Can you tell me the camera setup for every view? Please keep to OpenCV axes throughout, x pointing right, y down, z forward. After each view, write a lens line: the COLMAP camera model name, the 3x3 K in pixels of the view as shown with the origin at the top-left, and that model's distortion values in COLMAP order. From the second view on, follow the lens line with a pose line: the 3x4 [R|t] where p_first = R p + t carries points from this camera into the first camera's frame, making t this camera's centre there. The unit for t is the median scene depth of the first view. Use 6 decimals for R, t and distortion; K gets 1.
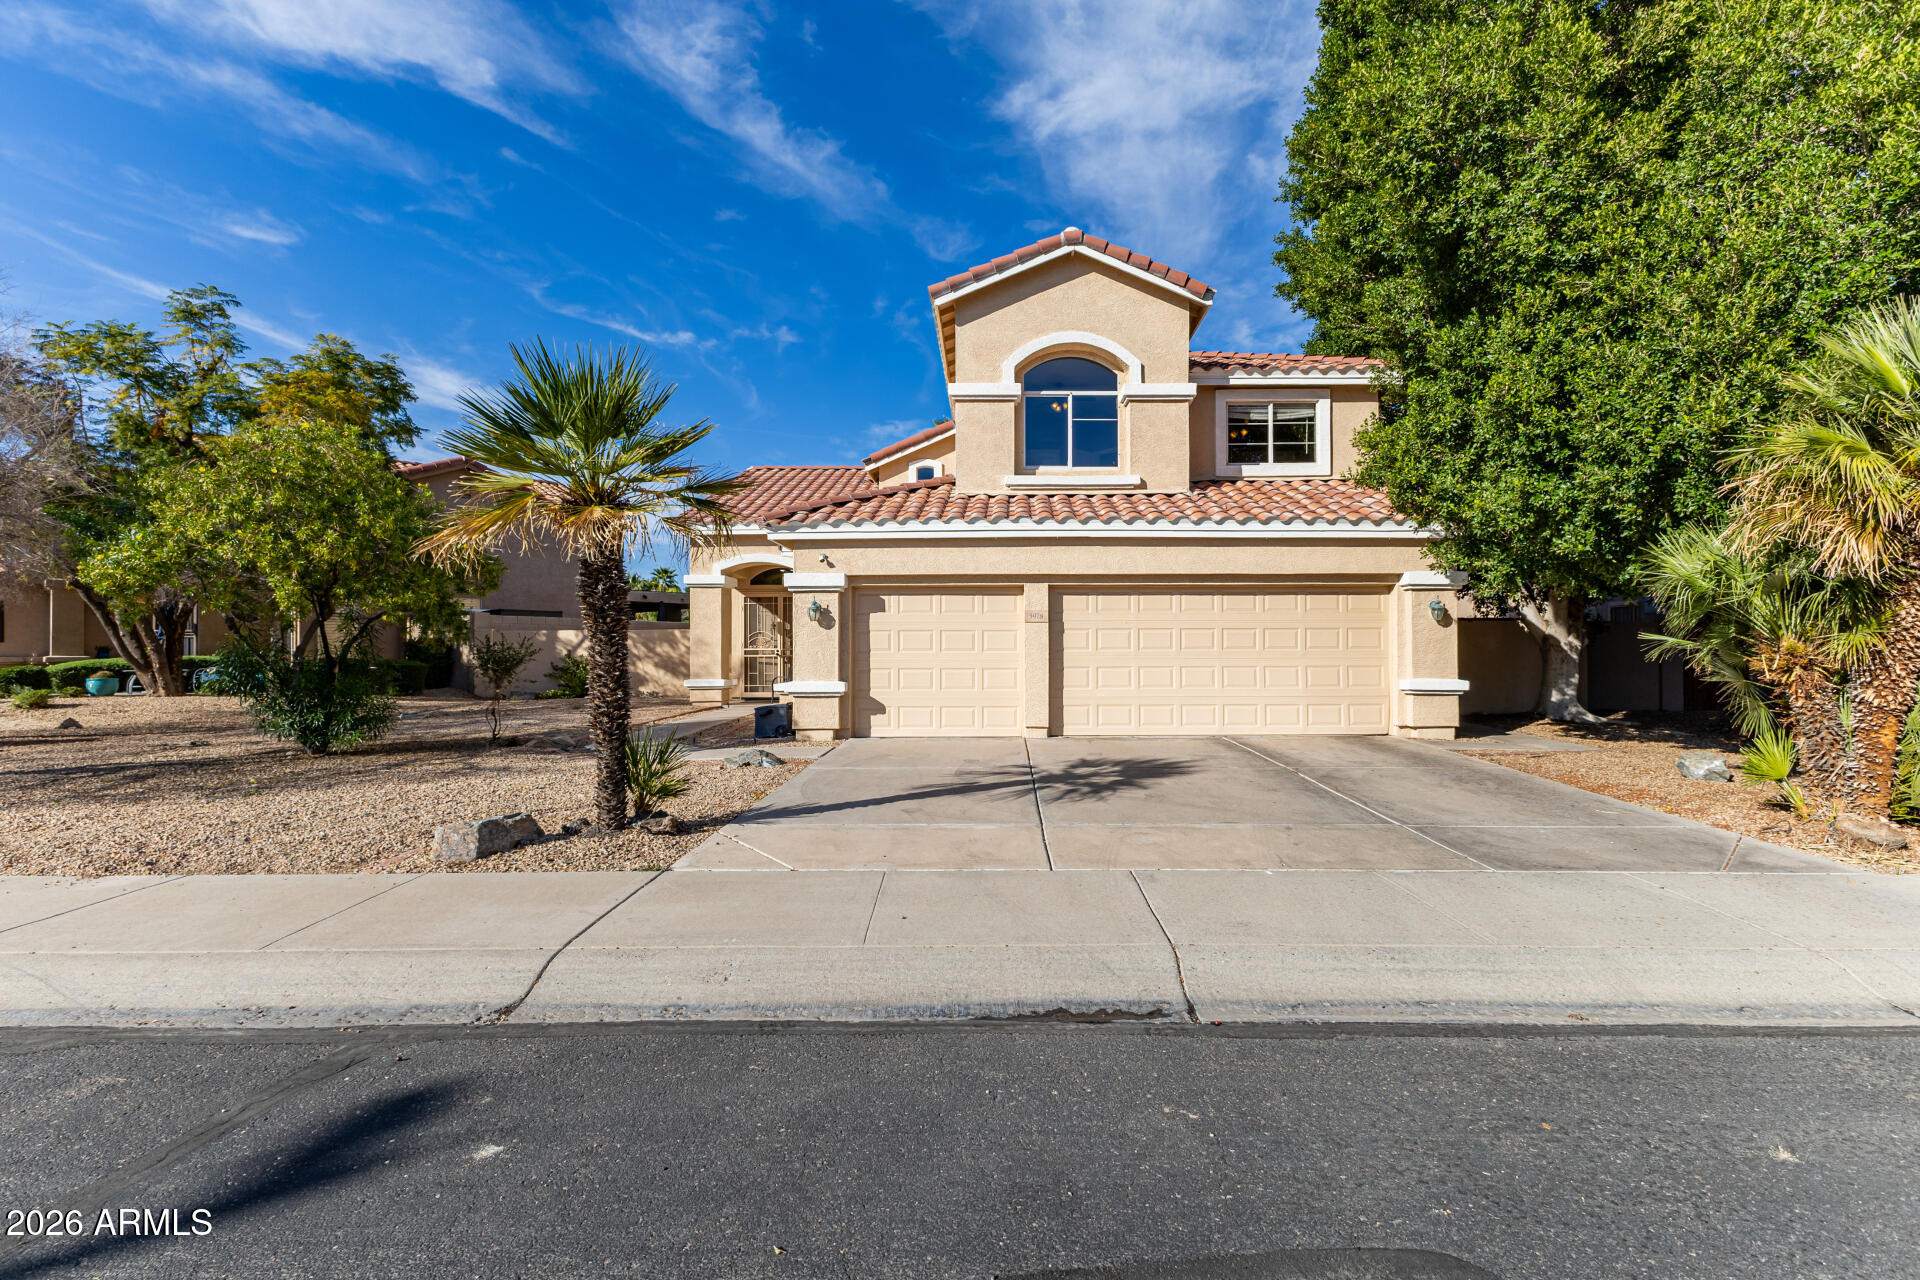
lens RADIAL K [[811.3, 0, 966.6], [0, 811.3, 630.7], [0, 0, 1]] dist [0.009420, -0.000008]
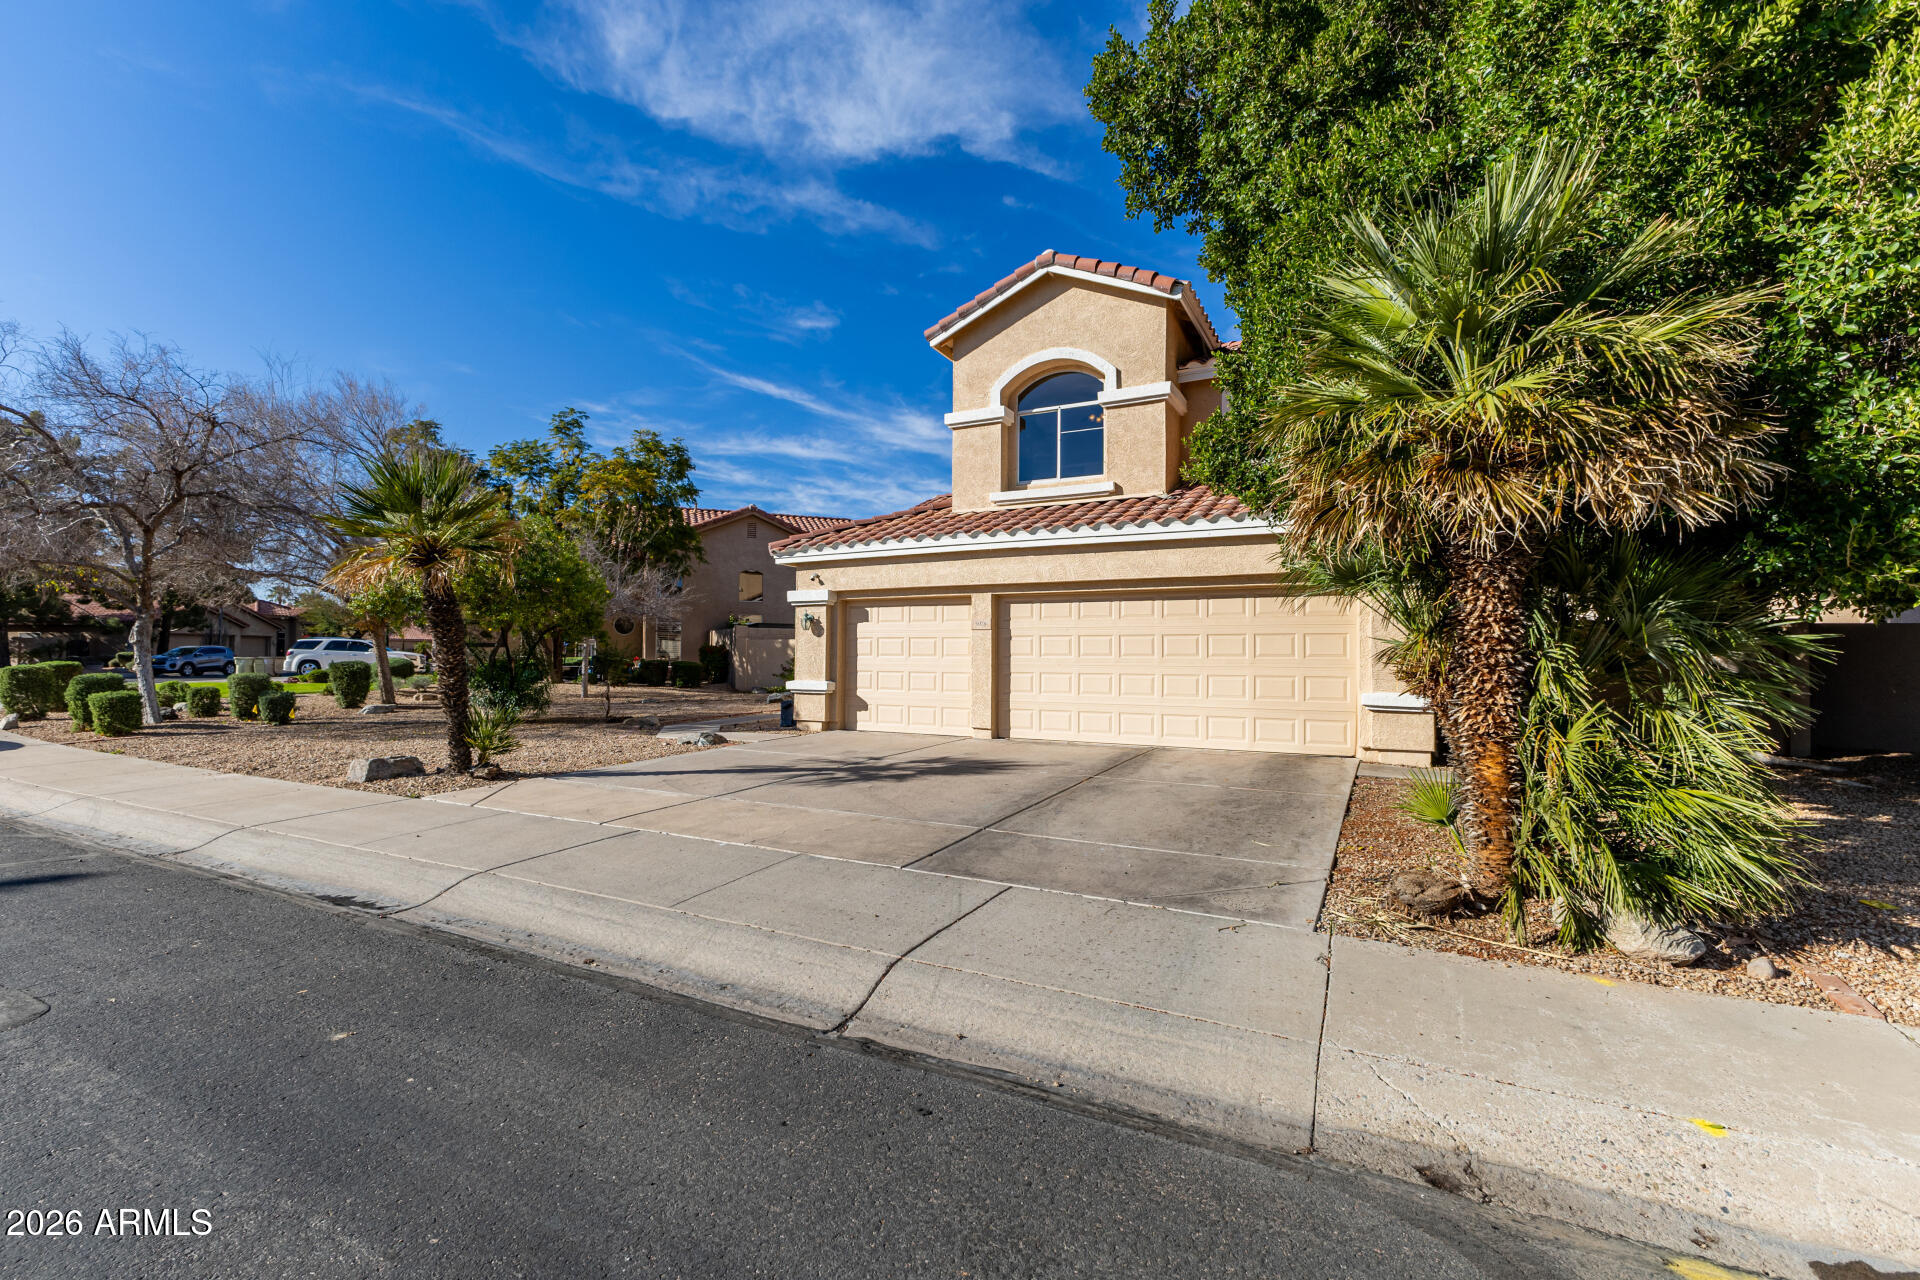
lens RADIAL K [[782.8, 0, 961.2], [0, 782.8, 625.2], [0, 0, 1]] dist [0.013201, 0.000013]
pose [[0.895582, -0.009872, -0.444786, 0.476313], [0.000698, 0.999784, -0.020784, 0.004614], [0.444895, 0.018303, 0.895396, 0.060869]]
